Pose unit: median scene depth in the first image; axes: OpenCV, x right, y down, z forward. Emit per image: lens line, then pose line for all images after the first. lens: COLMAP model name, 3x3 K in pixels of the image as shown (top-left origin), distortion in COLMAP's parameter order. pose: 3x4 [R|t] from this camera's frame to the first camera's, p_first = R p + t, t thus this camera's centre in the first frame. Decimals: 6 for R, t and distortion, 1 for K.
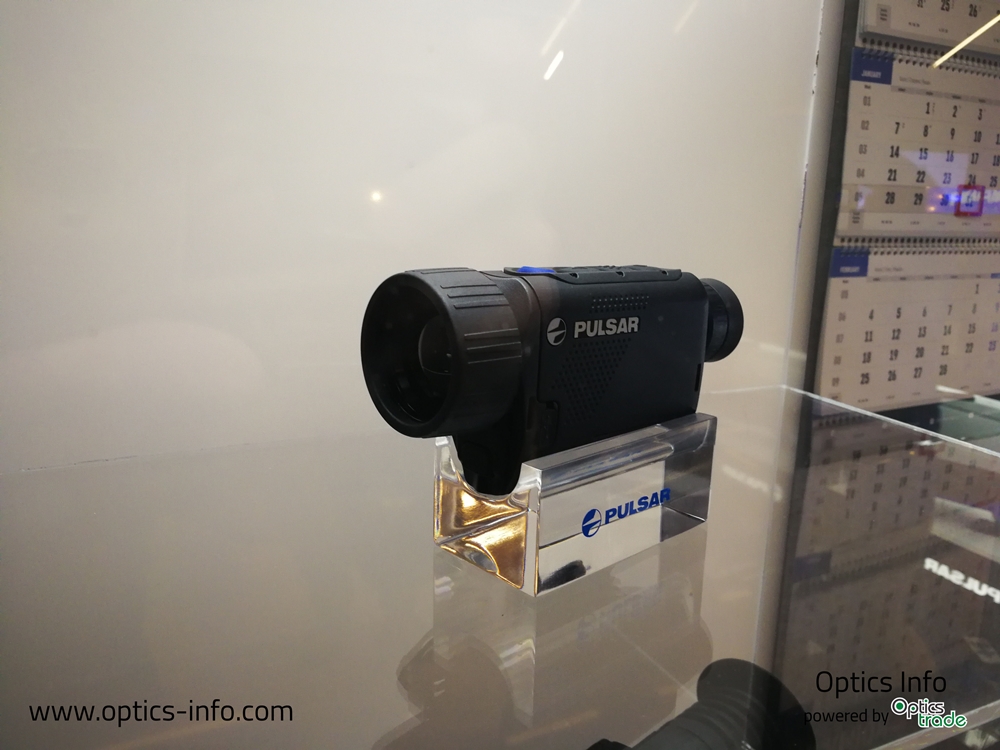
lens RADIAL K [[799.2, 0, 500.0], [0, 799.2, 375.0], [0, 0, 1]] dist [-0.006993, -0.009921]
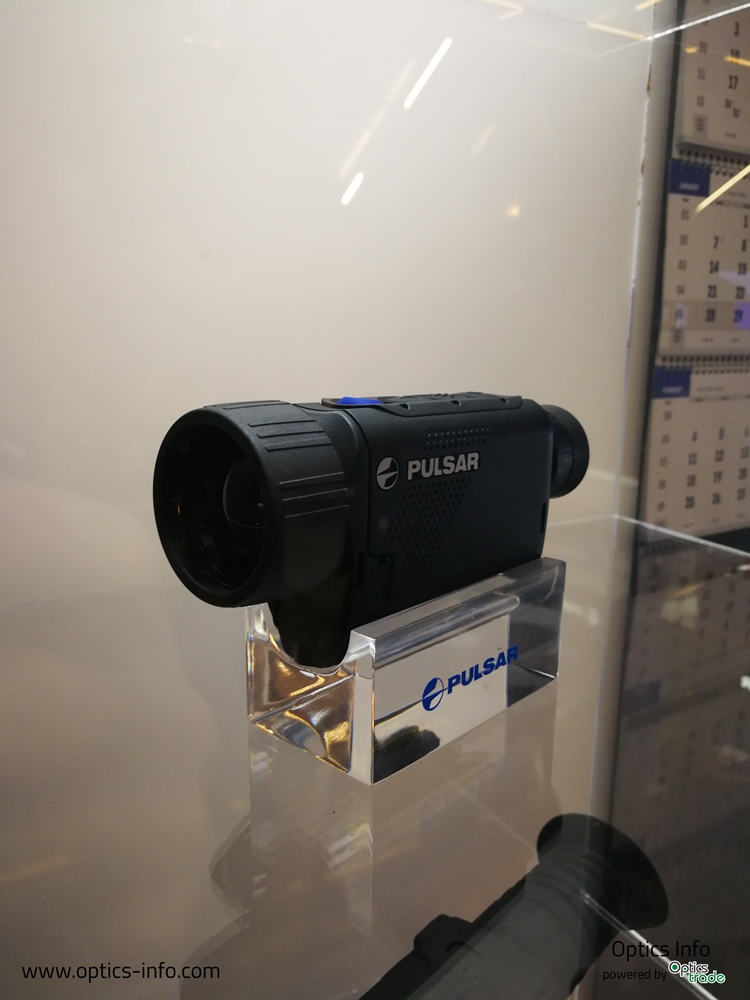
lens RADIAL K [[811.2, 0, 361.8], [0, 811.2, 502.4], [0, 0, 1]] dist [-0.009194, -0.007471]
pose [[0.997281, -0.030311, 0.067164, -0.011815], [0.030339, 0.999539, 0.000607, -0.020142], [-0.067152, 0.001432, 0.997742, 0.116370]]
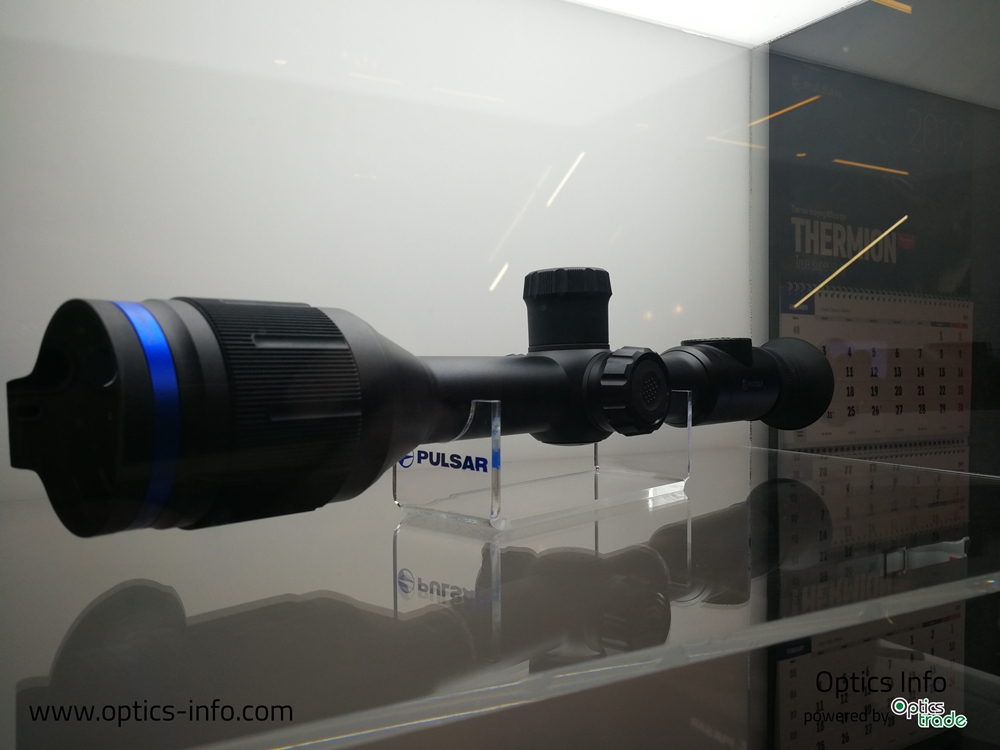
lens RADIAL K [[811.2, 0, 500.0], [0, 811.2, 375.0], [0, 0, 1]] dist [-0.009194, -0.007471]
pose [[0.997748, -0.021763, 0.063449, -0.064668], [0.034406, 0.978038, -0.205569, -0.670231], [-0.057582, 0.207289, 0.976584, -0.320213]]
